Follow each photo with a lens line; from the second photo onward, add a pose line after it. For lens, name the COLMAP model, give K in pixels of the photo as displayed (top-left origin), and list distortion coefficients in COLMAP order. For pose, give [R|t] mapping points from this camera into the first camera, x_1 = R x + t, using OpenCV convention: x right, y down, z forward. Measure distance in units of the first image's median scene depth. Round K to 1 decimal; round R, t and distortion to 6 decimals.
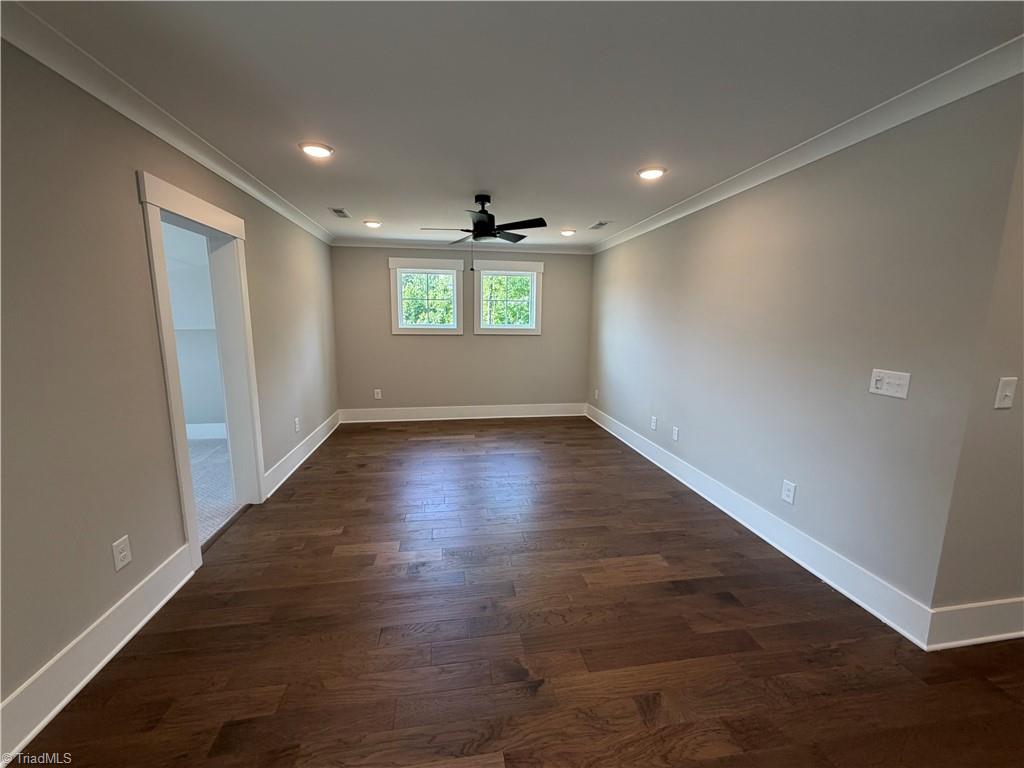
lens RADIAL K [[410.2, 0, 508.9], [0, 410.2, 383.6], [0, 0, 1]] dist [0.001000, 0.000772]
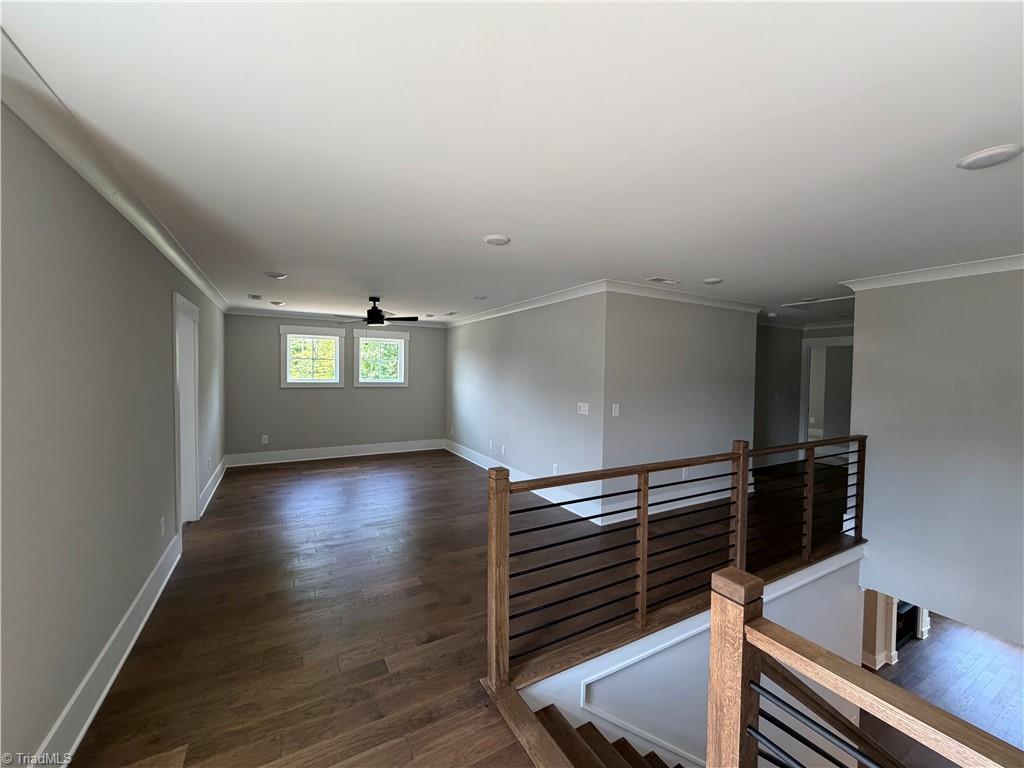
lens RADIAL K [[410.2, 0, 509.8], [0, 410.2, 384.4], [0, 0, 1]] dist [0.001000, 0.000772]
pose [[0.938228, -0.006718, 0.345952, -0.074929], [0.048148, 0.992619, -0.111303, 0.034361], [-0.342651, 0.121085, 0.931627, -0.339702]]
